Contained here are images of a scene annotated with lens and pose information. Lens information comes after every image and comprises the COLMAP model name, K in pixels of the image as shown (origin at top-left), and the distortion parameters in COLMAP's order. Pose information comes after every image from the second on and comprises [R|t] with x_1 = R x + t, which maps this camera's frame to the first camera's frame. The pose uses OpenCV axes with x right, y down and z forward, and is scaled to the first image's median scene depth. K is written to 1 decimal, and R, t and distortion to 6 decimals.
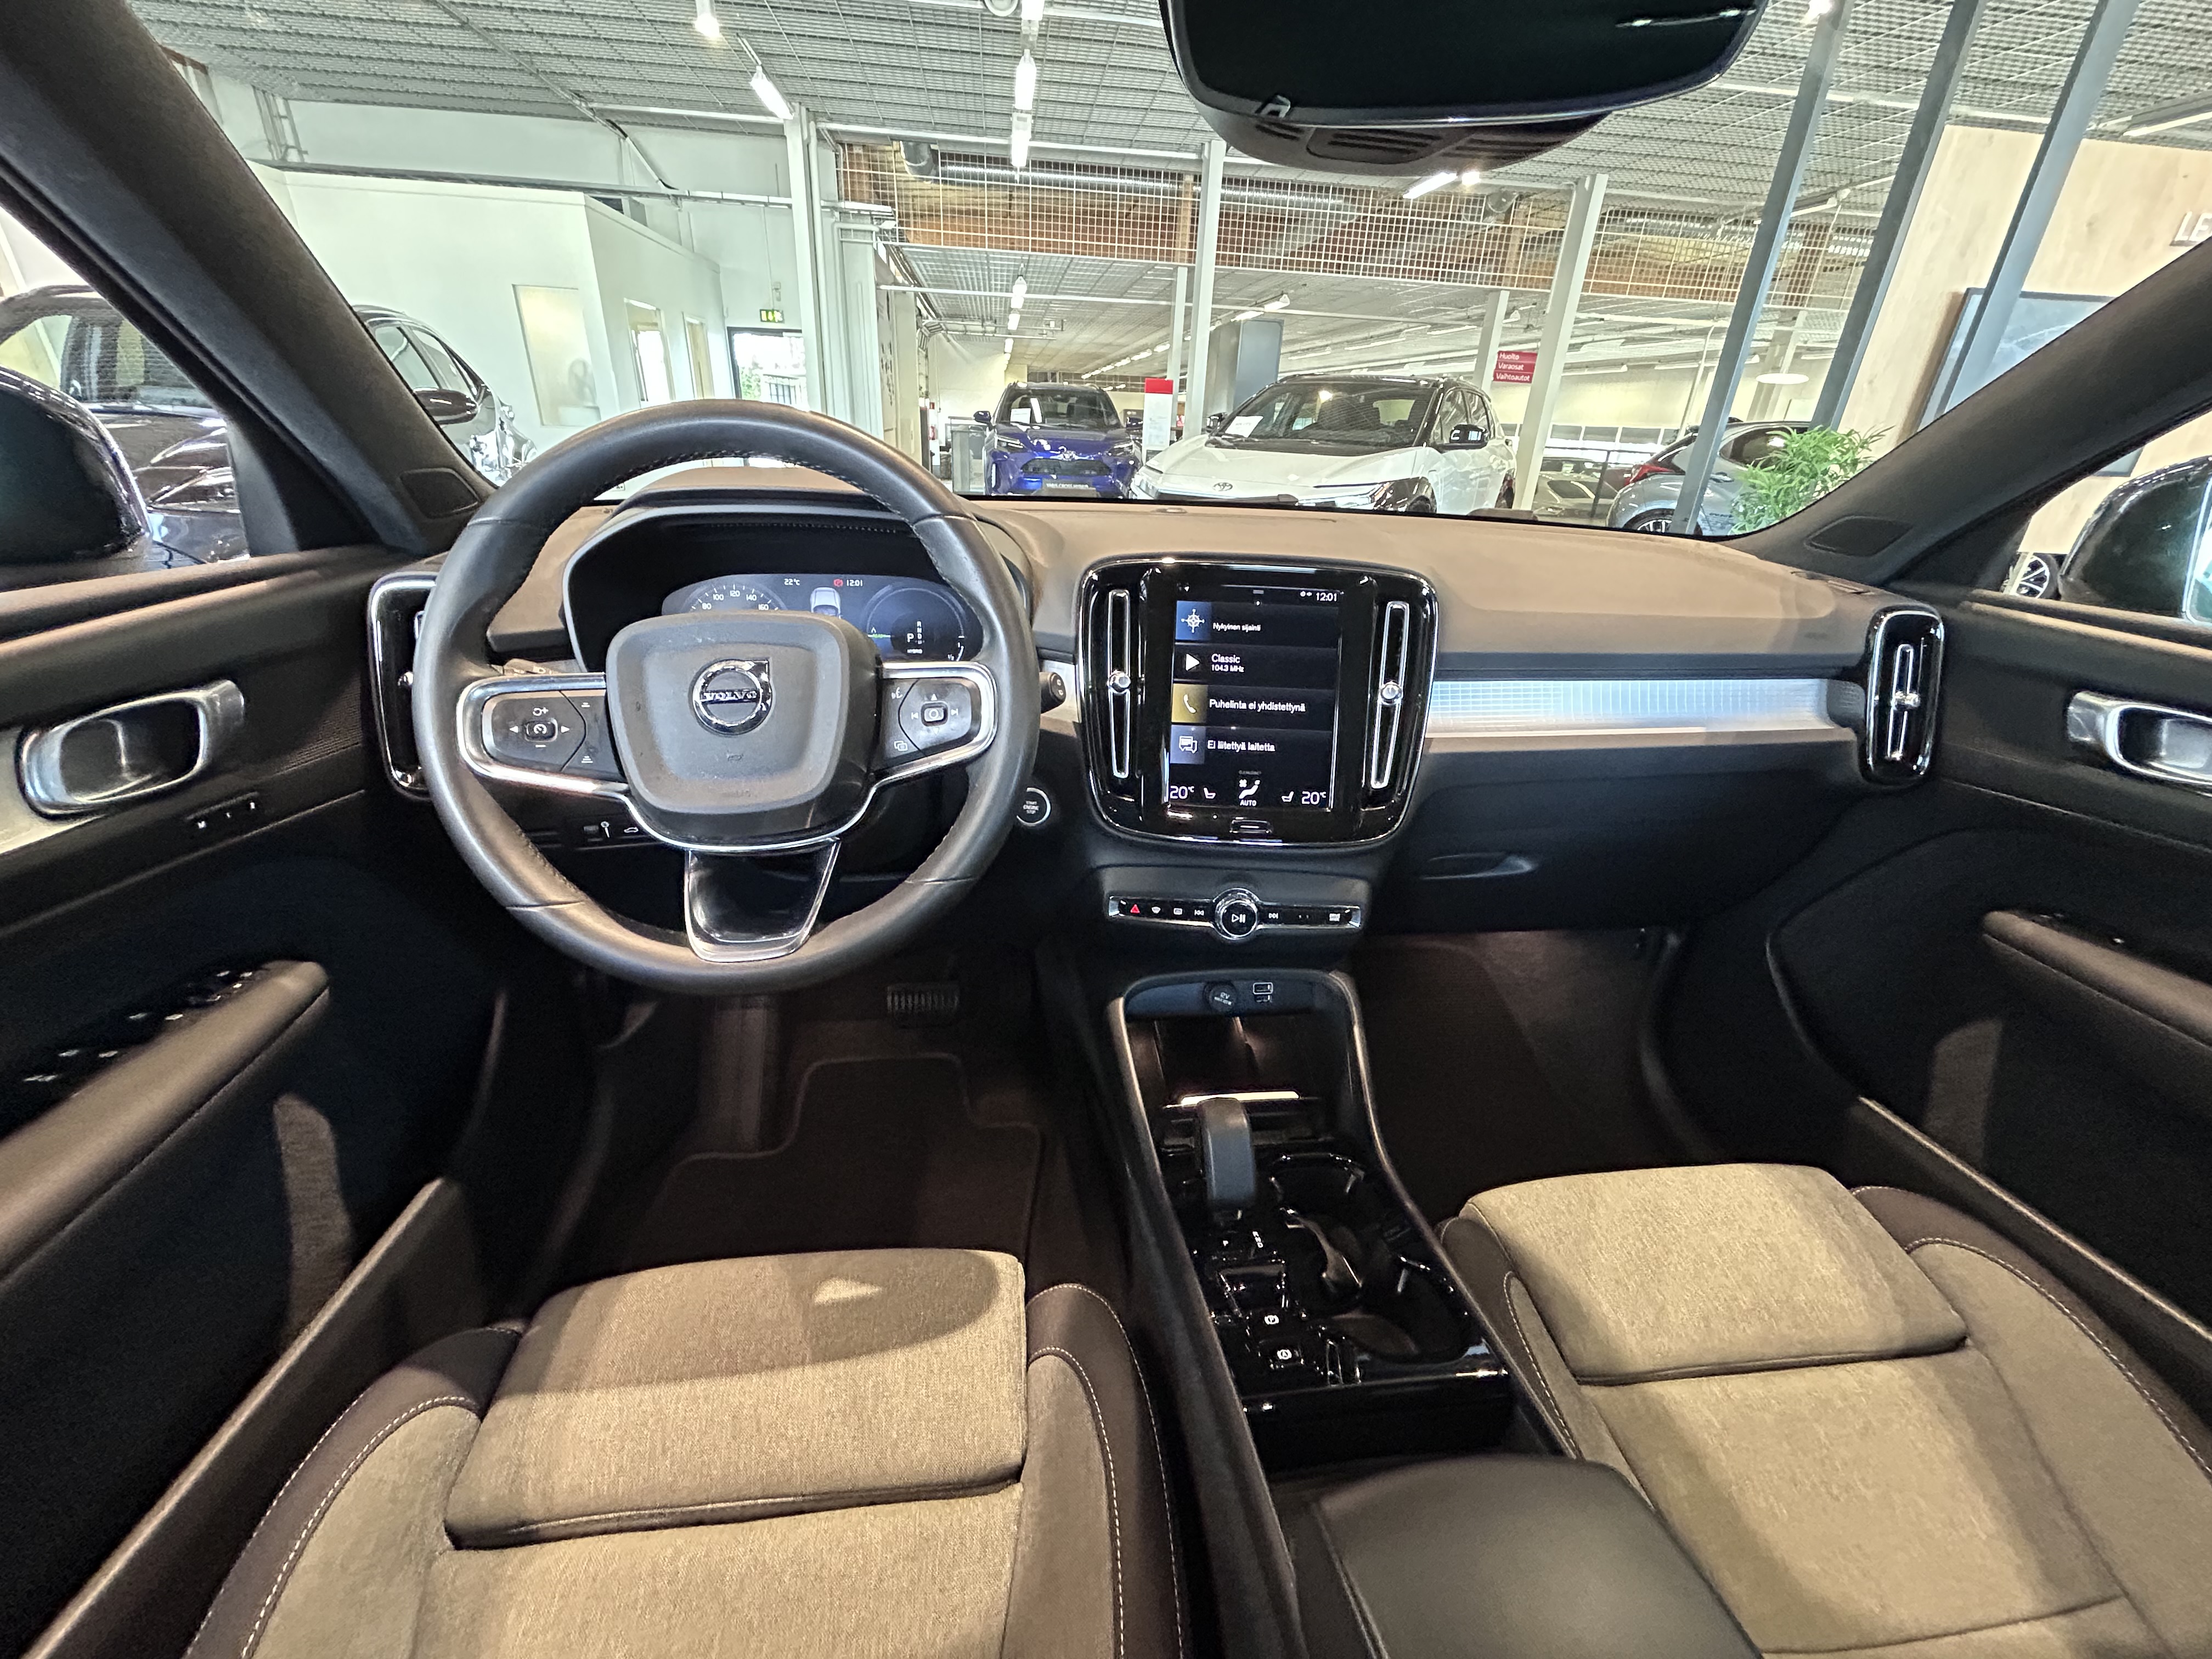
lens RADIAL K [[886.3, 0, 1108.6], [0, 886.3, 818.2], [0, 0, 1]] dist [0.001790, 0.001041]
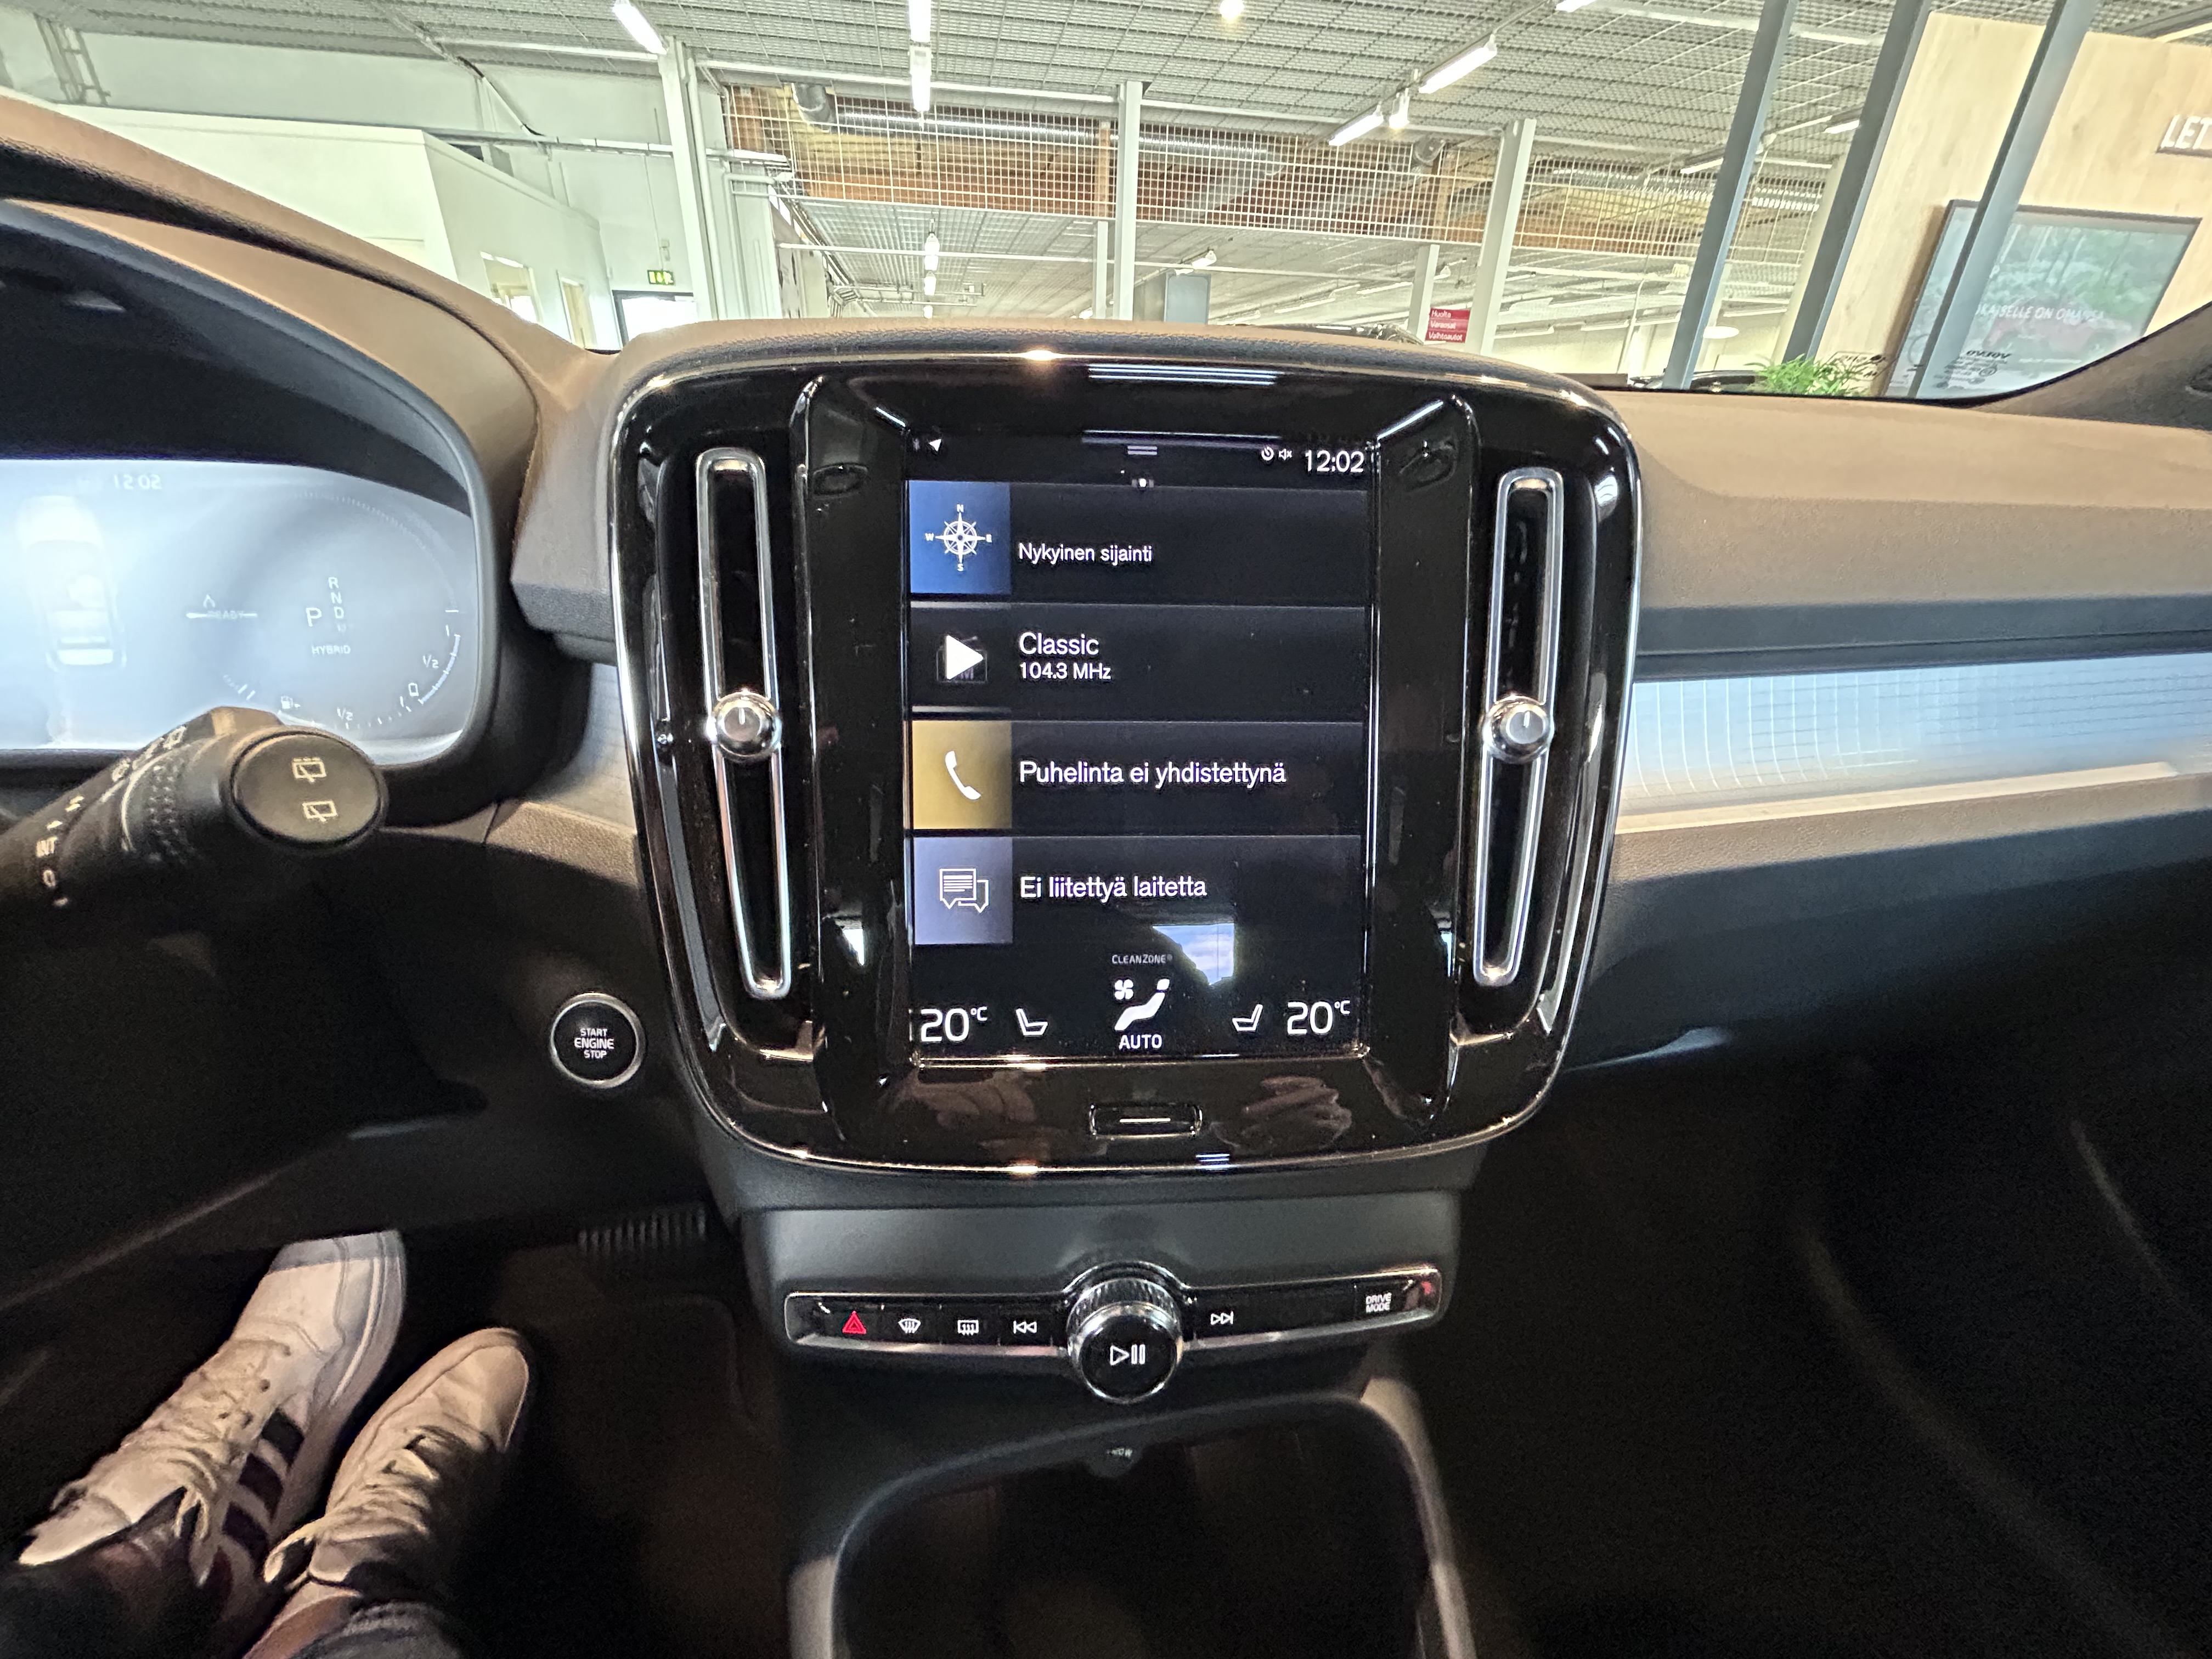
lens RADIAL K [[886.3, 0, 1105.3], [0, 886.3, 818.6], [0, 0, 1]] dist [0.001790, 0.001041]
pose [[0.997626, -0.043699, 0.053226, 0.111787], [0.042415, 0.998787, 0.025030, -0.102916], [-0.054255, -0.022713, 0.998269, 0.560873]]
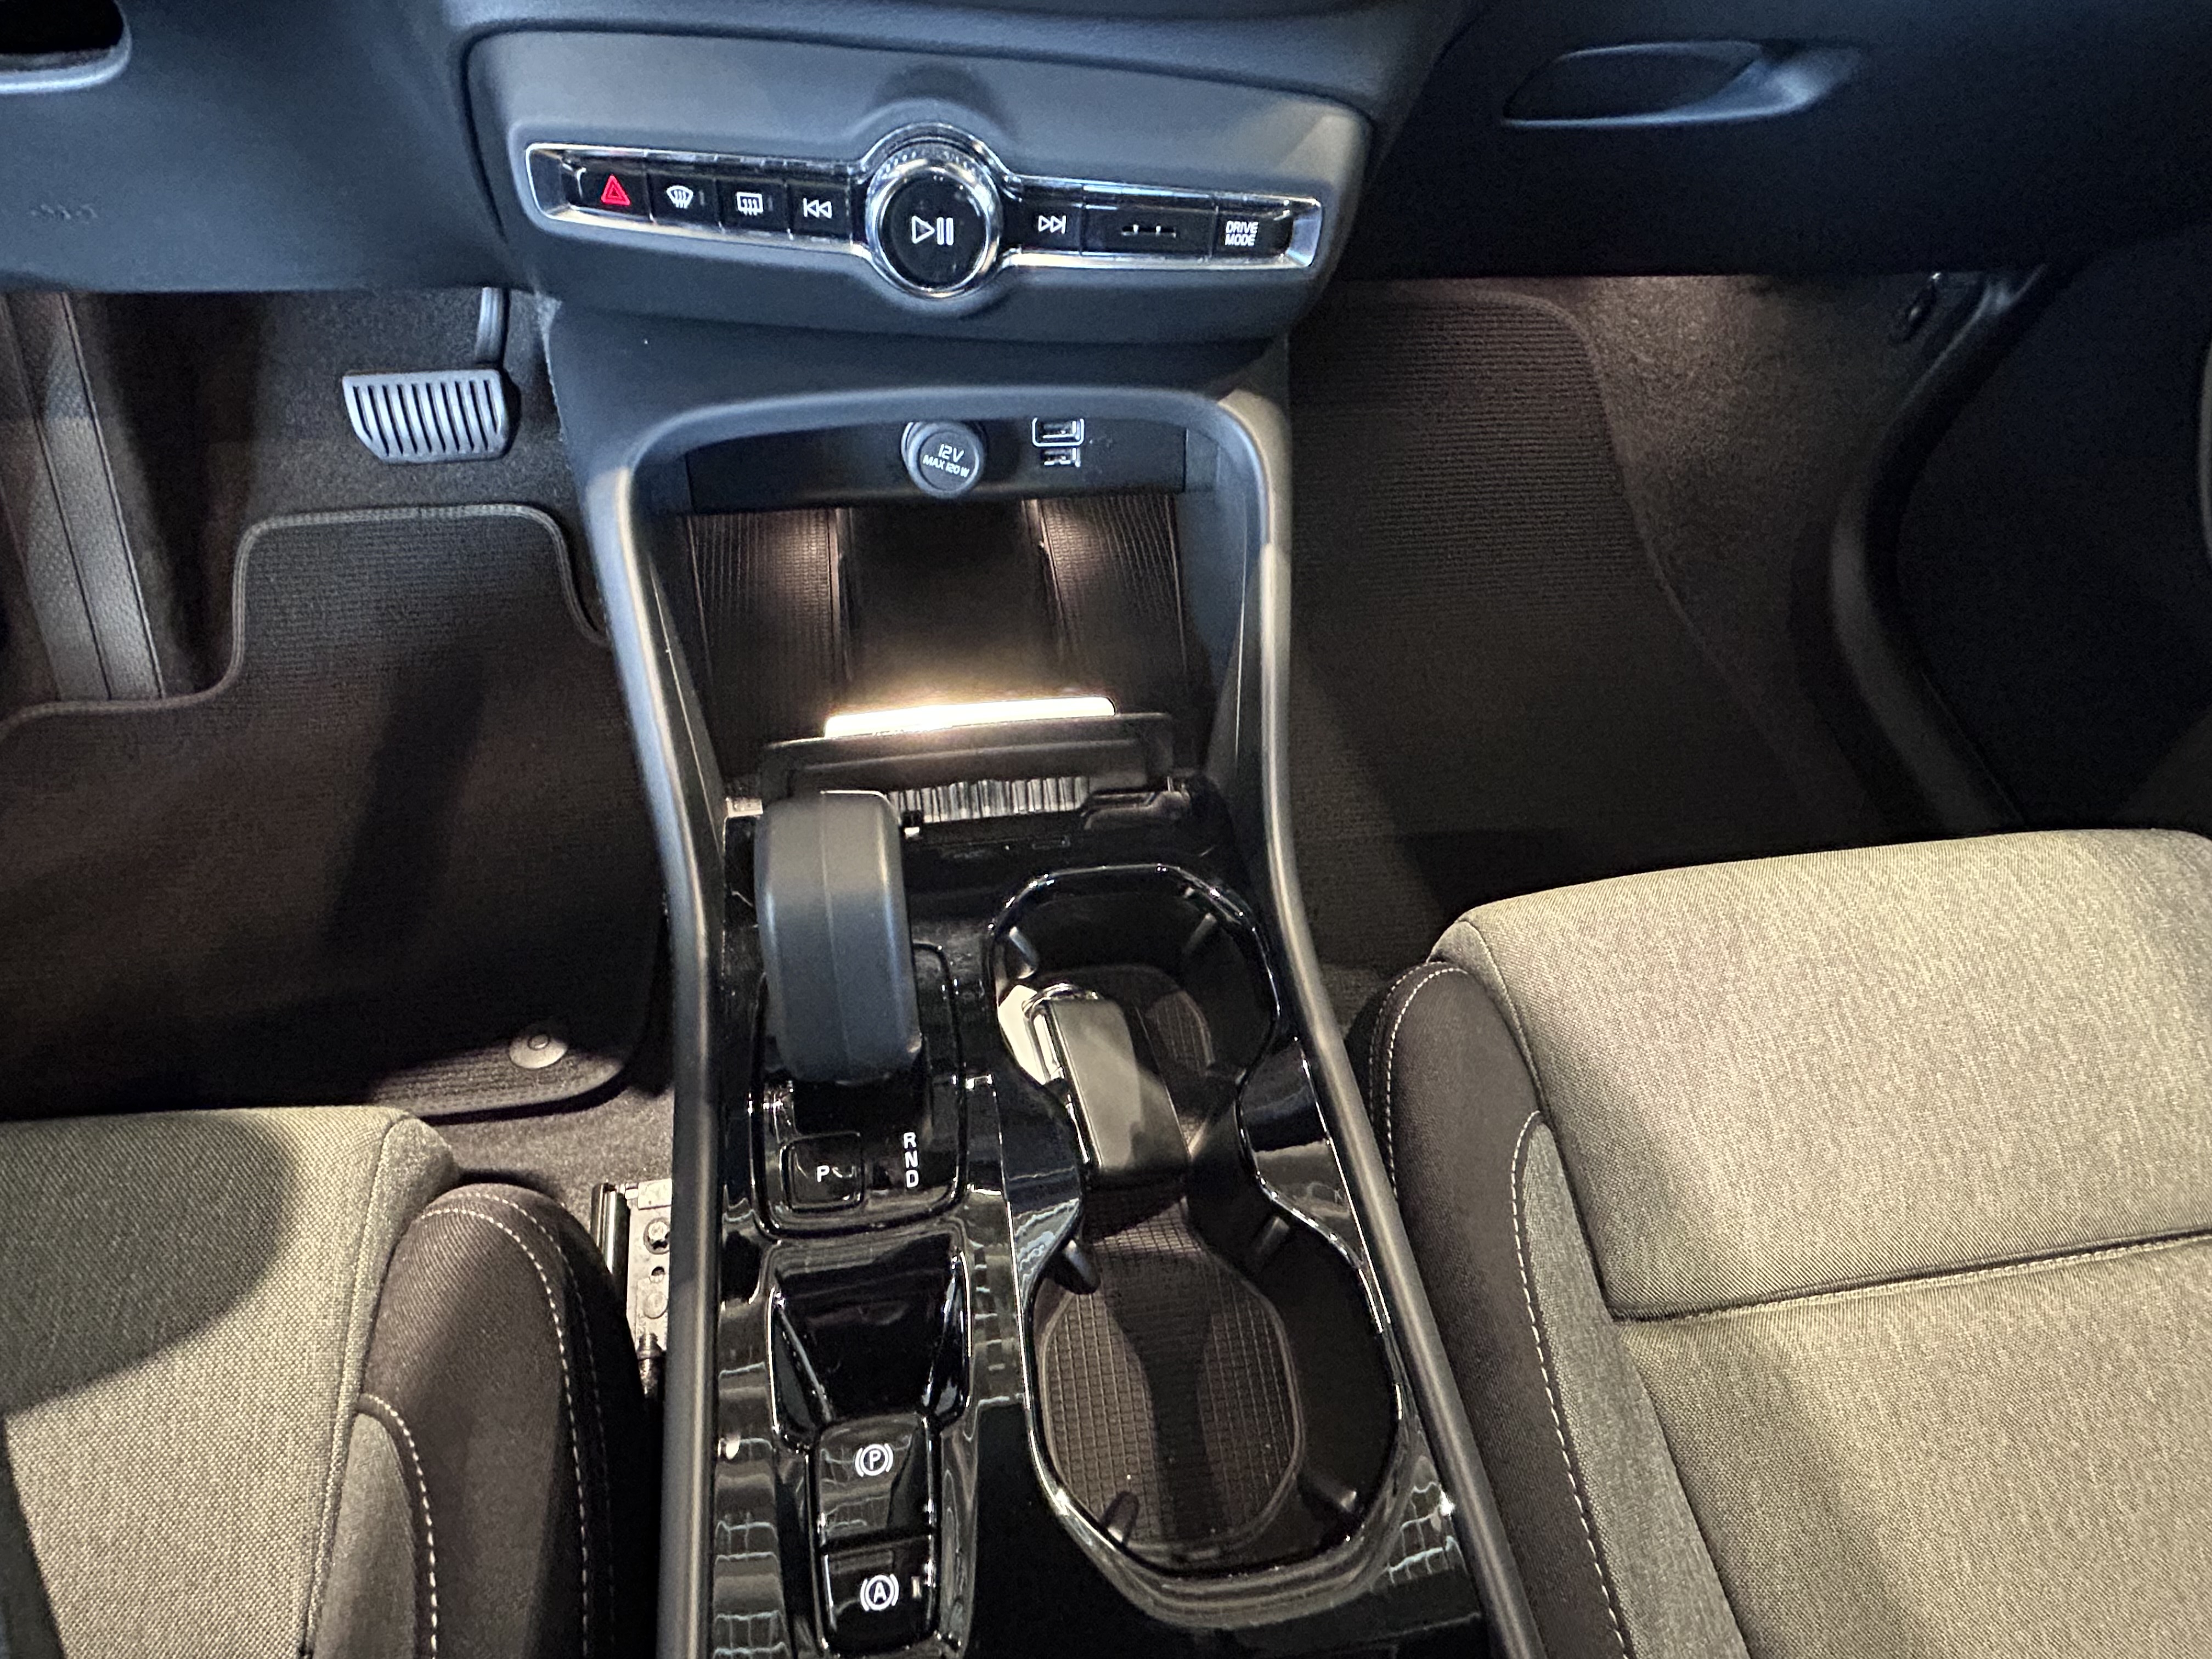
lens RADIAL K [[1184.1, 0, 1074.4], [0, 1184.1, 805.6], [0, 0, 1]] dist [-0.003328, -0.000540]
pose [[0.998936, -0.001308, 0.046097, 0.155276], [-0.023654, 0.843551, 0.536527, 0.051057], [-0.039587, -0.537047, 0.842623, 0.467549]]
